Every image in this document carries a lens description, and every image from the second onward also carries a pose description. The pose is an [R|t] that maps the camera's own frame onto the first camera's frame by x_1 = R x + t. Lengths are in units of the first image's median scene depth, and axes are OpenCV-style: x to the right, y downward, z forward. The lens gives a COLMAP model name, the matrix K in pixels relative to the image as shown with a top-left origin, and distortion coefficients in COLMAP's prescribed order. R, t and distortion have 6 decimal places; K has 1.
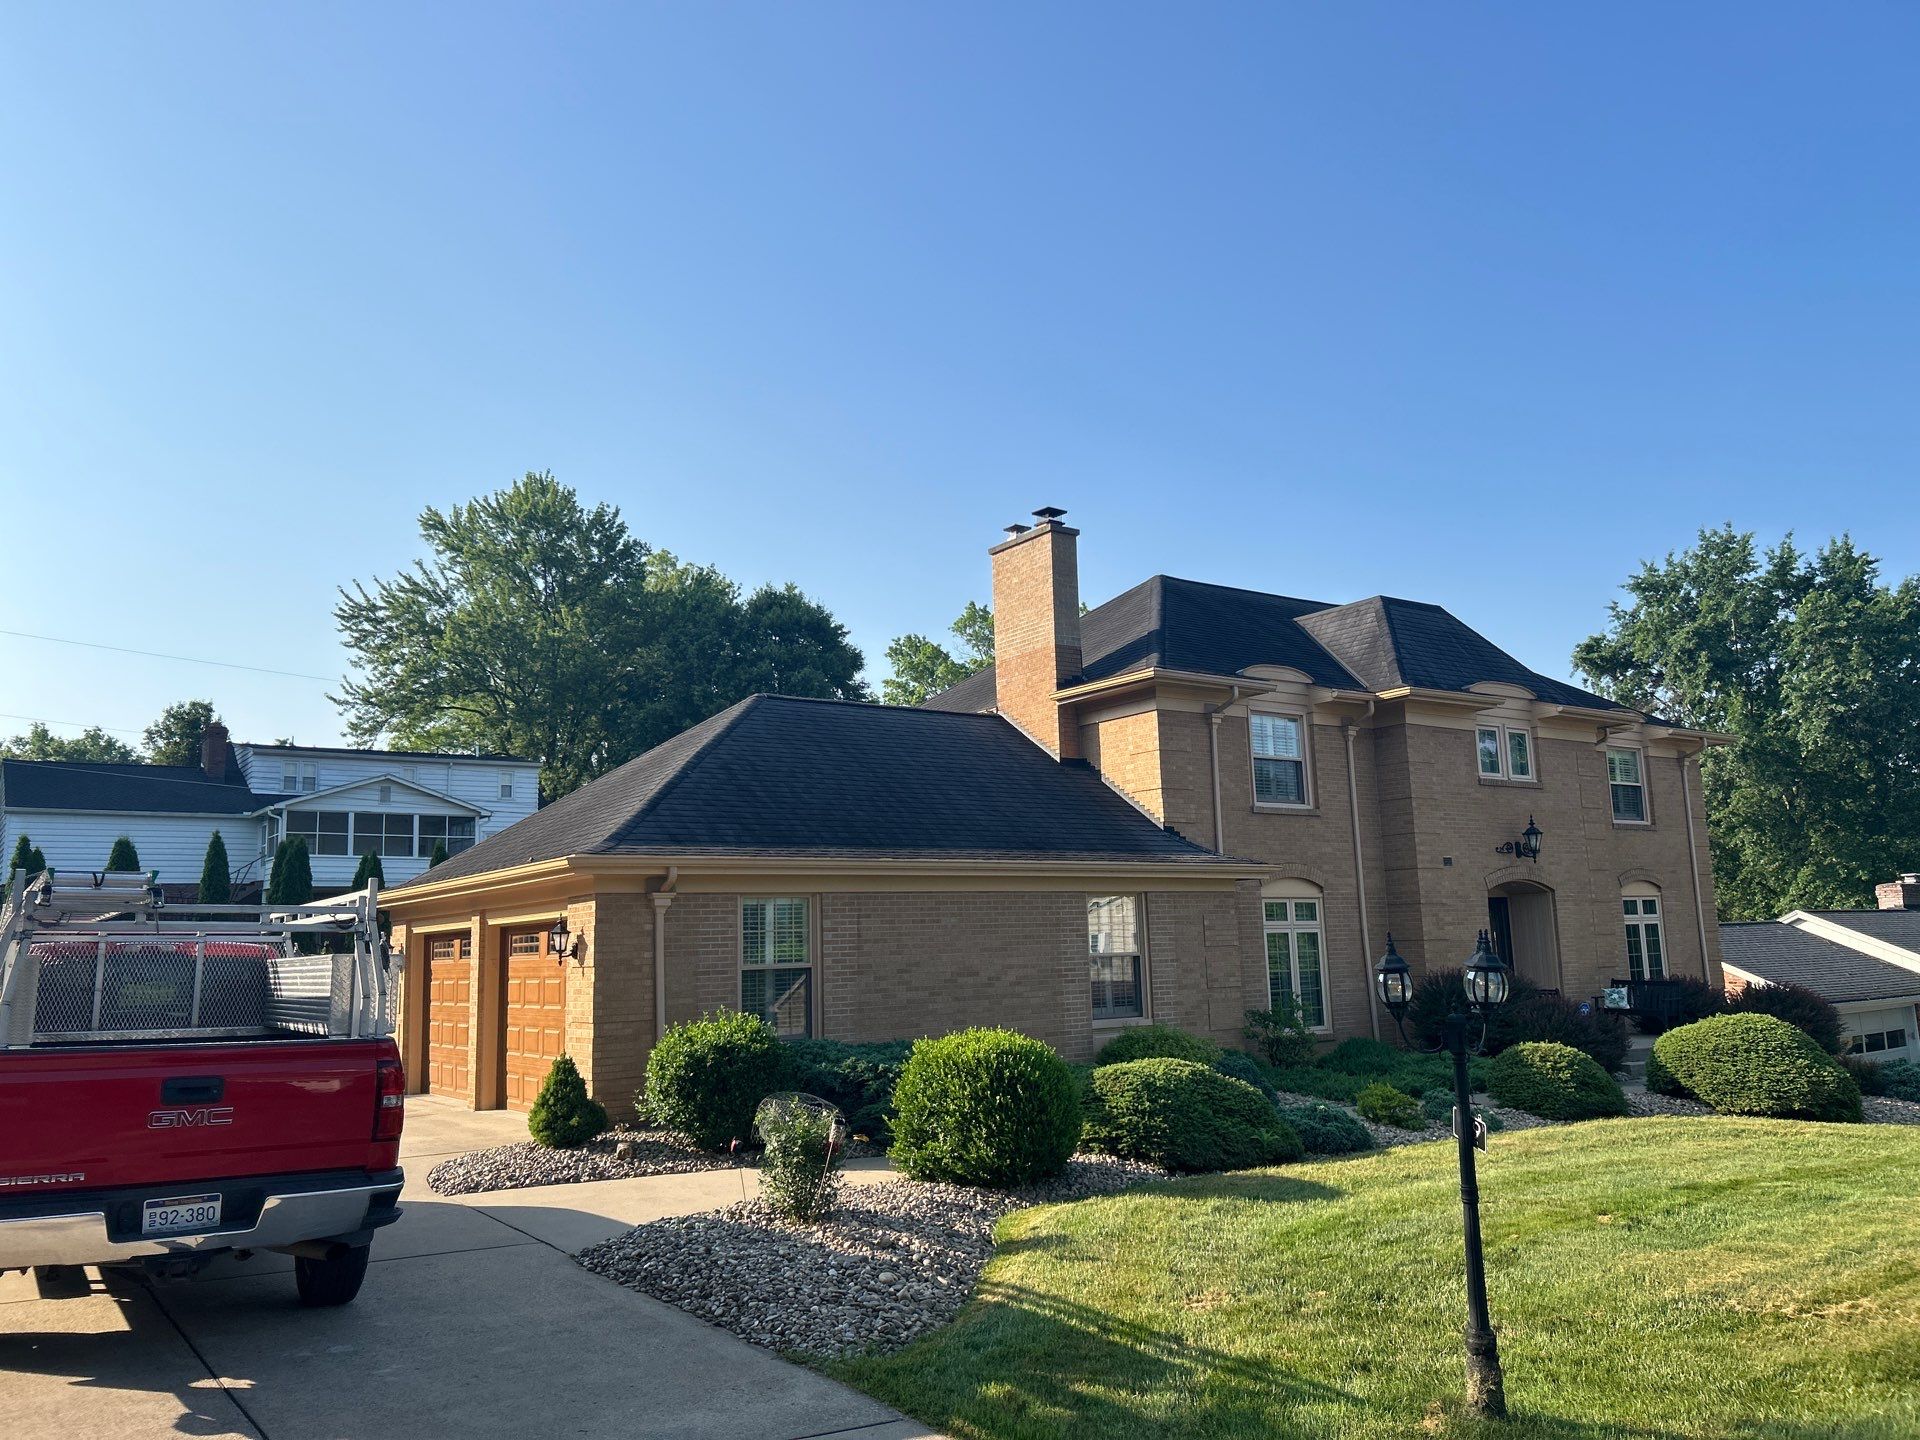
lens RADIAL K [[1472.5, 0, 971.3], [0, 1472.5, 737.3], [0, 0, 1]] dist [0.060826, -0.058893]
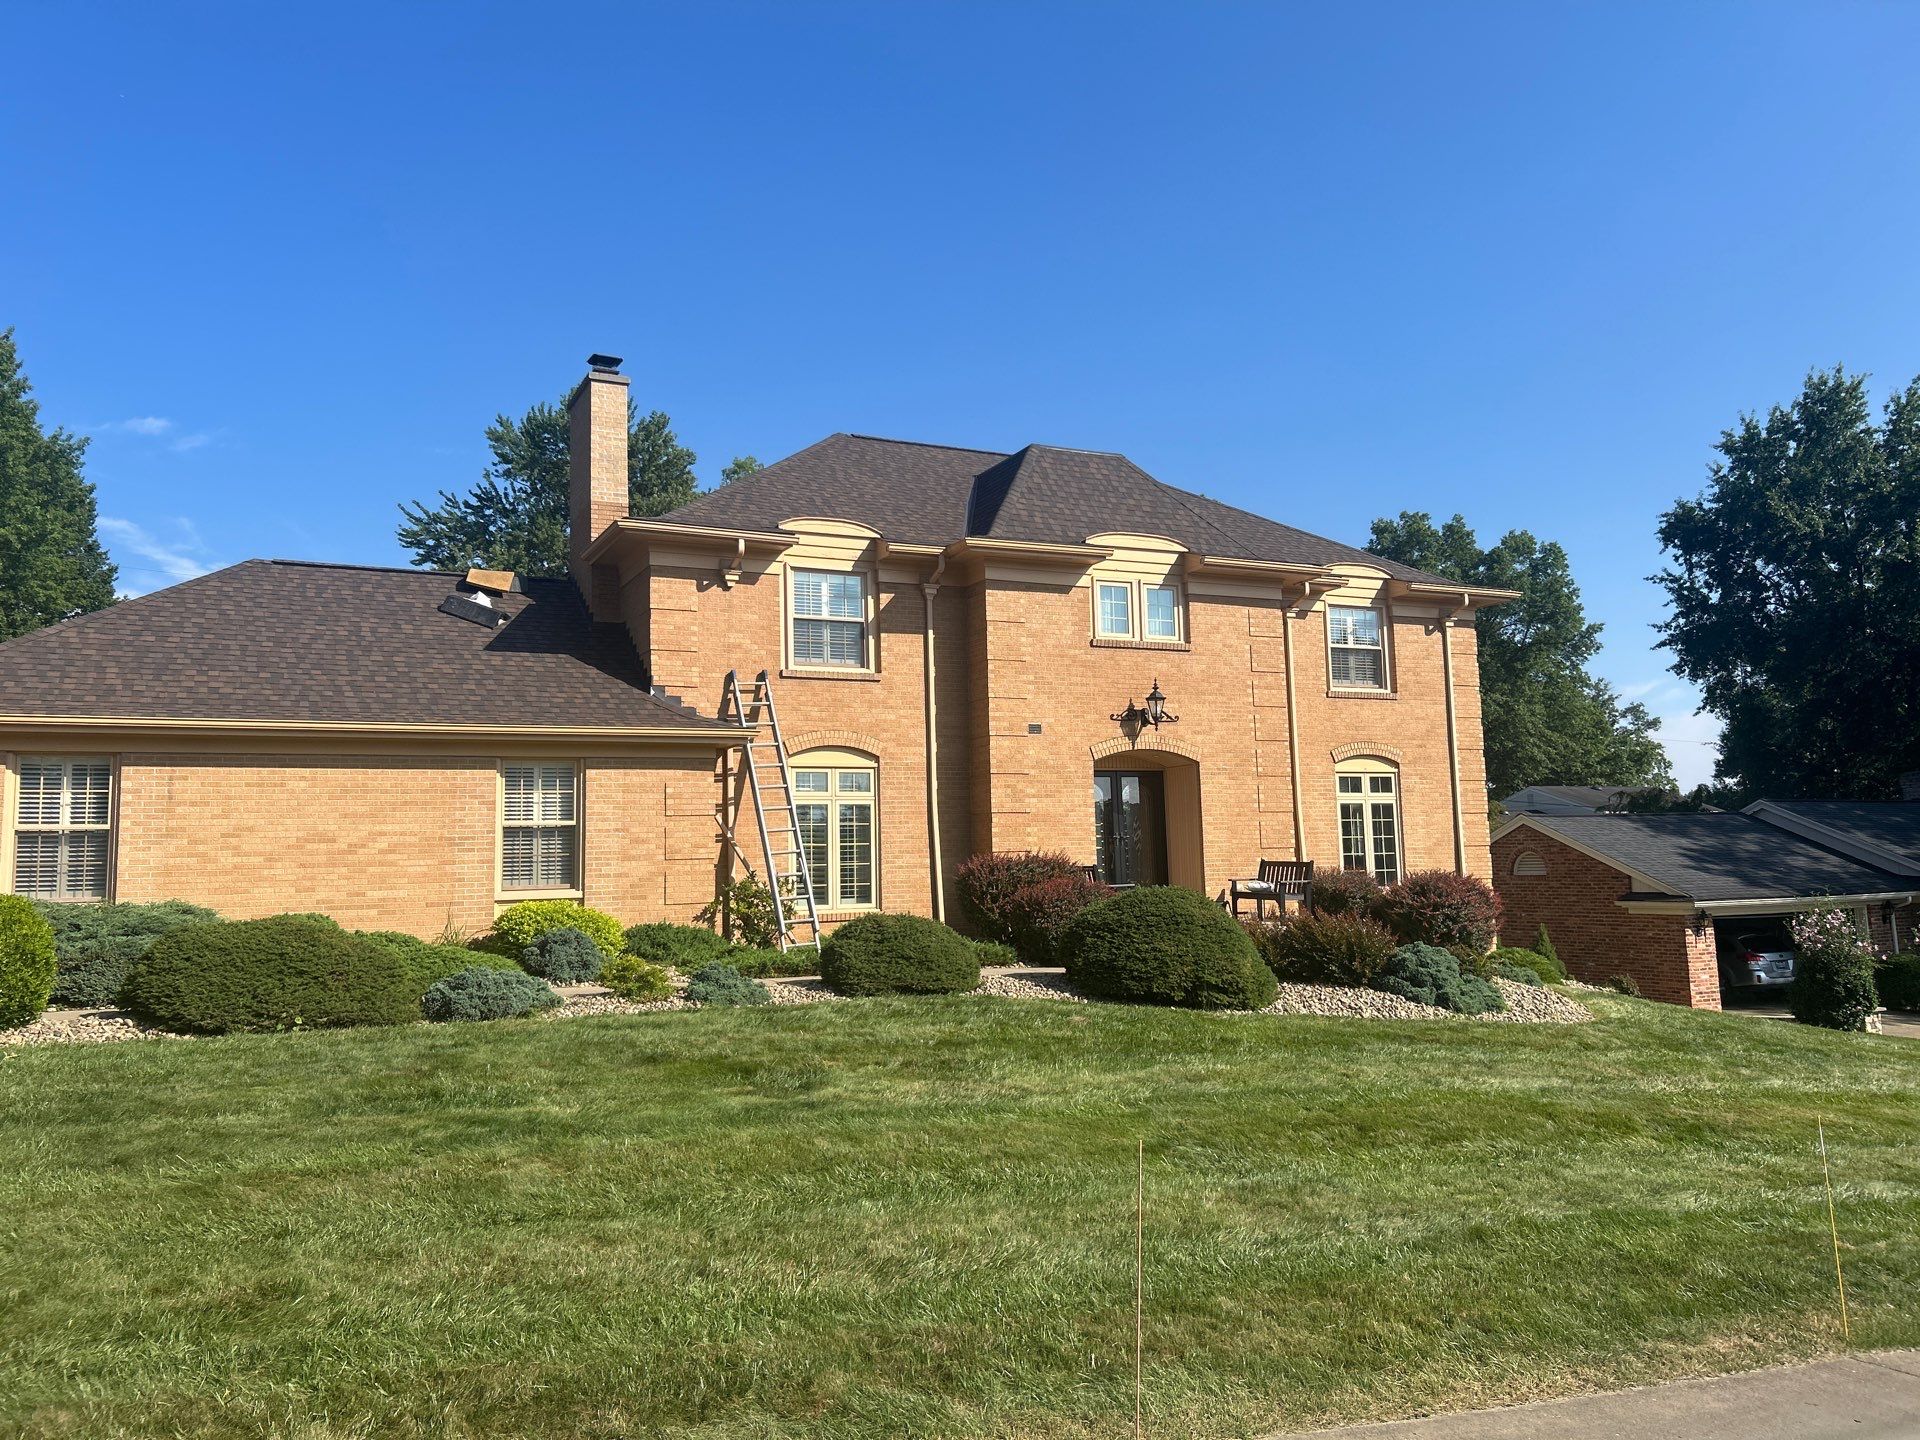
lens RADIAL K [[1472.5, 0, 947.9], [0, 1472.5, 692.7], [0, 0, 1]] dist [0.060826, -0.058893]
pose [[0.983324, -0.013701, -0.181347, 0.428143], [0.019097, 0.999424, 0.028042, 0.034442], [0.180859, -0.031037, 0.983019, 0.097332]]
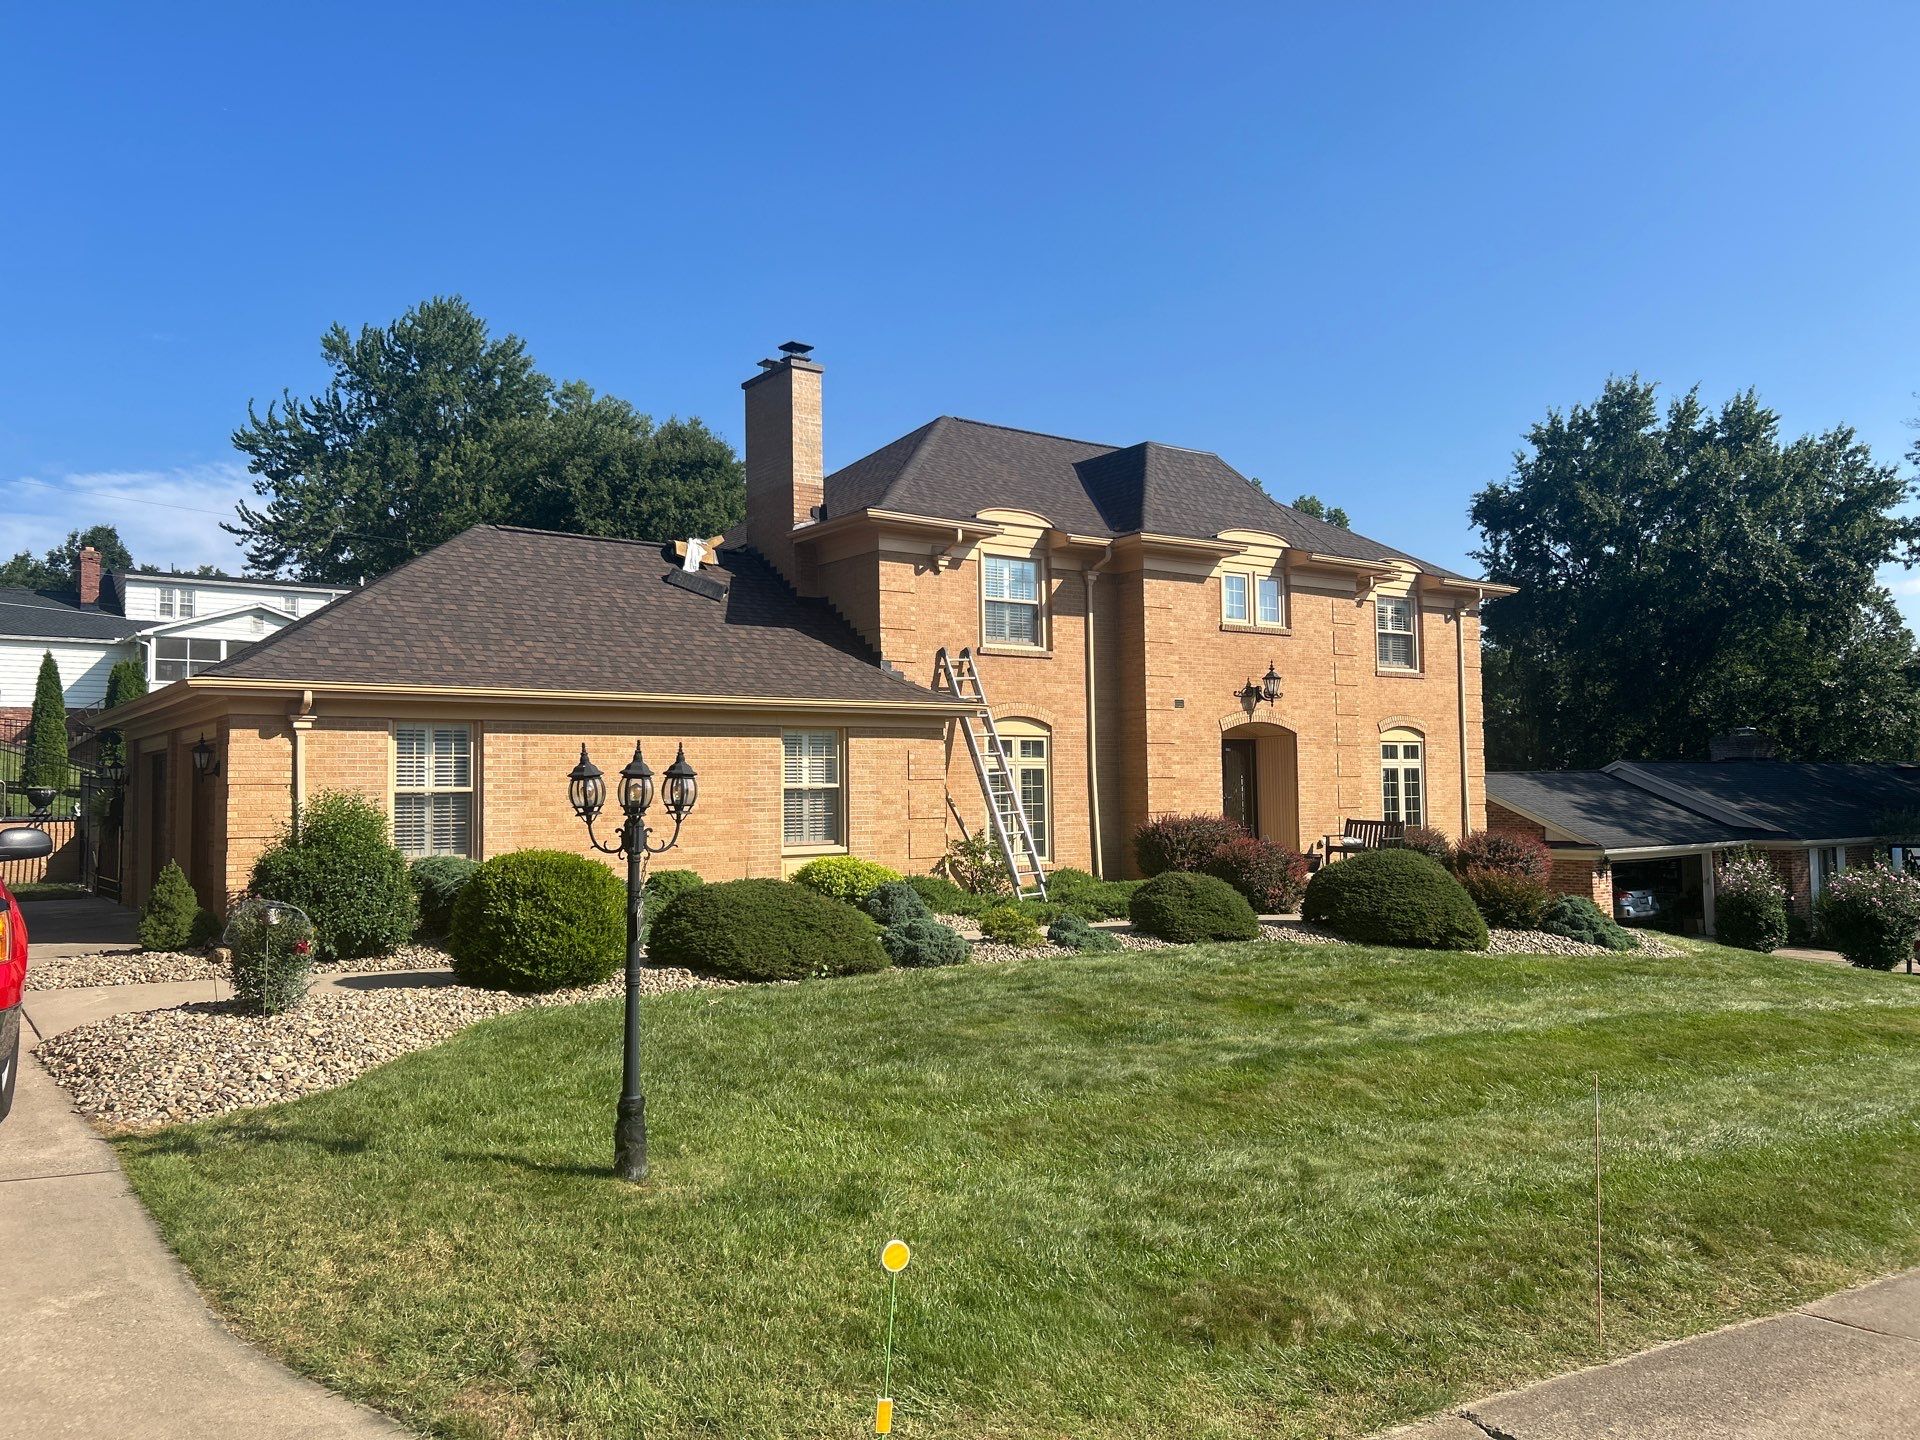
lens RADIAL K [[1472.5, 0, 956.4], [0, 1472.5, 712.0], [0, 0, 1]] dist [0.060826, -0.058893]
pose [[0.999829, 0.017509, 0.005898, 0.157485], [-0.017961, 0.995945, 0.088158, 0.001564], [-0.004330, -0.088249, 0.996089, -0.024946]]
